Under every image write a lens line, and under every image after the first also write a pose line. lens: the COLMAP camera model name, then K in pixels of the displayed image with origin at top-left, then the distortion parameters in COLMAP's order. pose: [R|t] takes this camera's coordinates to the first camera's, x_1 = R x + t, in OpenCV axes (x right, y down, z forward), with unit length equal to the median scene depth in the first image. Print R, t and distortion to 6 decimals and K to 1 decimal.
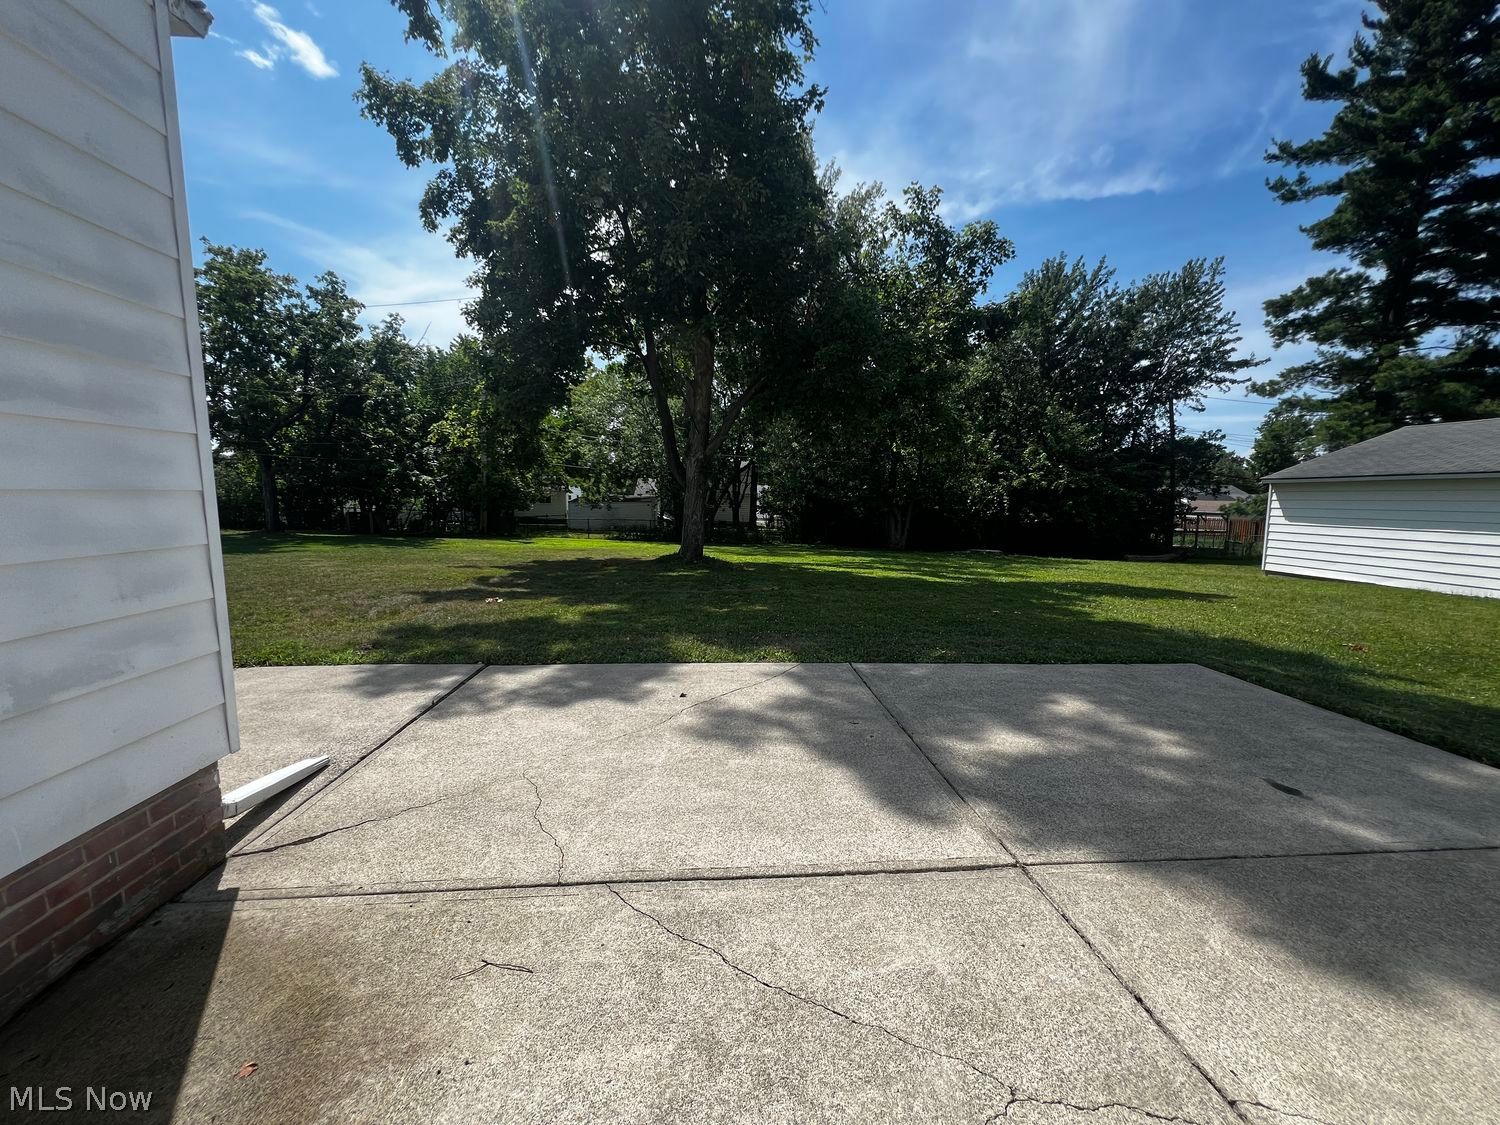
lens RADIAL K [[600.3, 0, 751.8], [0, 600.3, 562.2], [0, 0, 1]] dist [-0.000511, -0.001148]
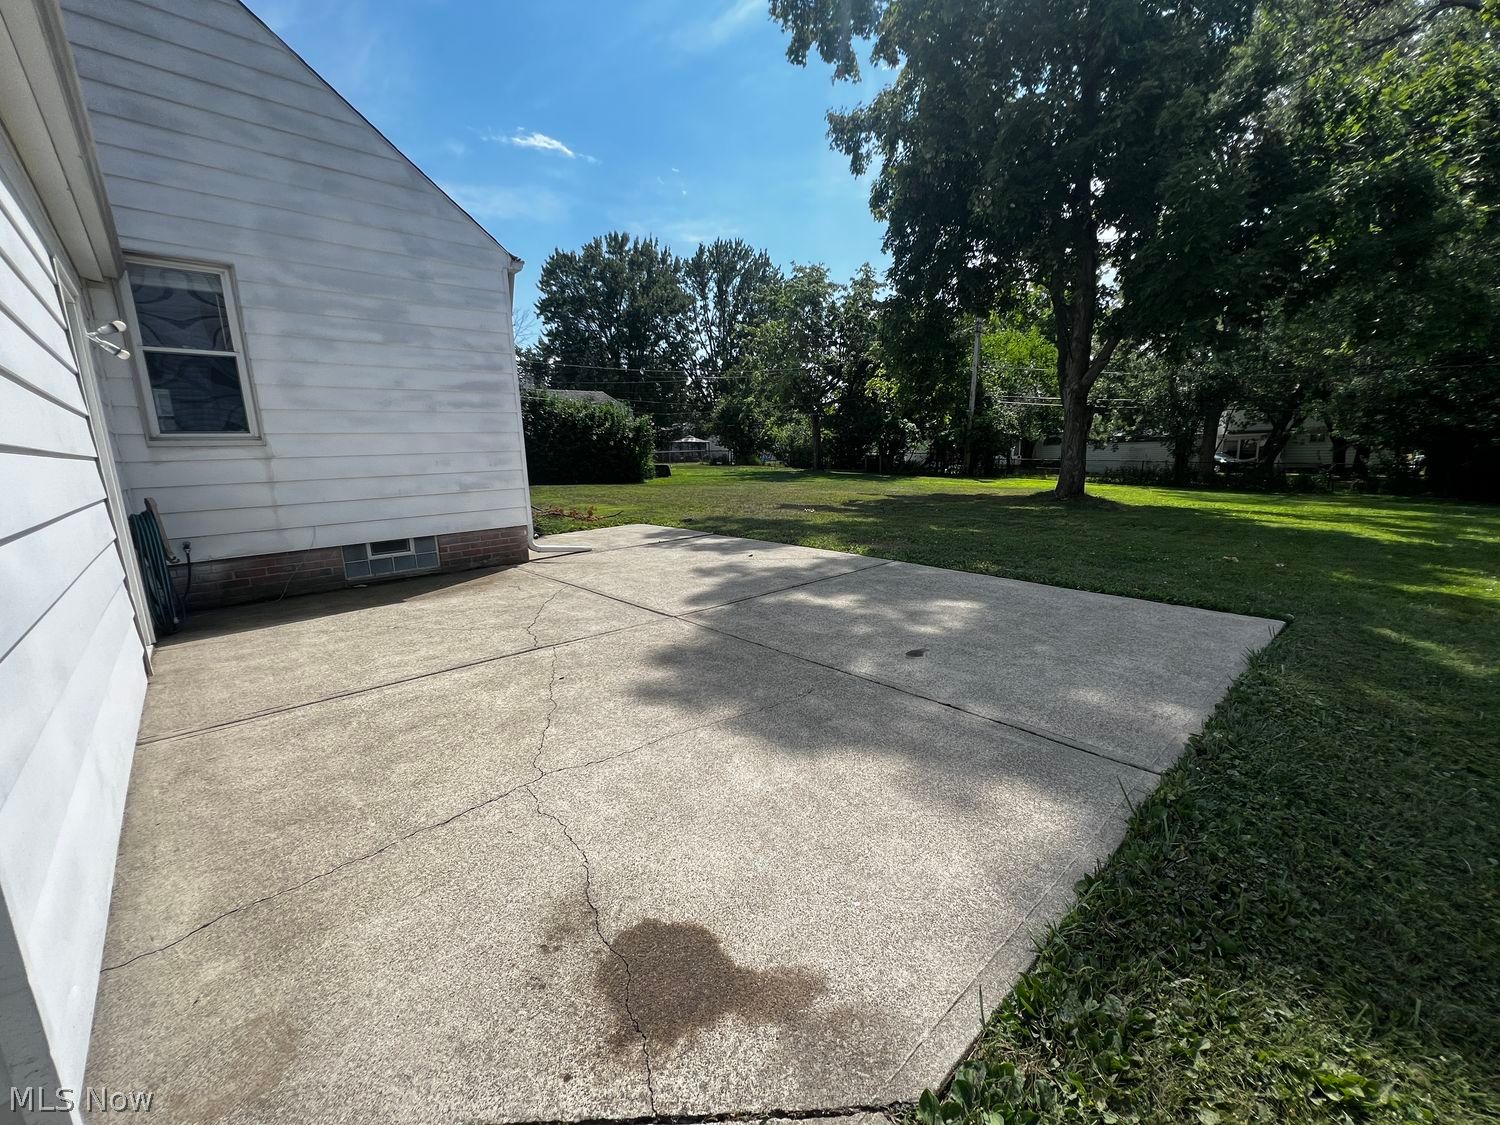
lens RADIAL K [[600.3, 0, 754.0], [0, 600.3, 564.6], [0, 0, 1]] dist [-0.000511, -0.001148]
pose [[0.629117, 0.126731, -0.766910, 1.566433], [-0.056681, 0.991473, 0.117343, 0.083285], [0.775241, -0.030353, 0.630936, 0.011448]]
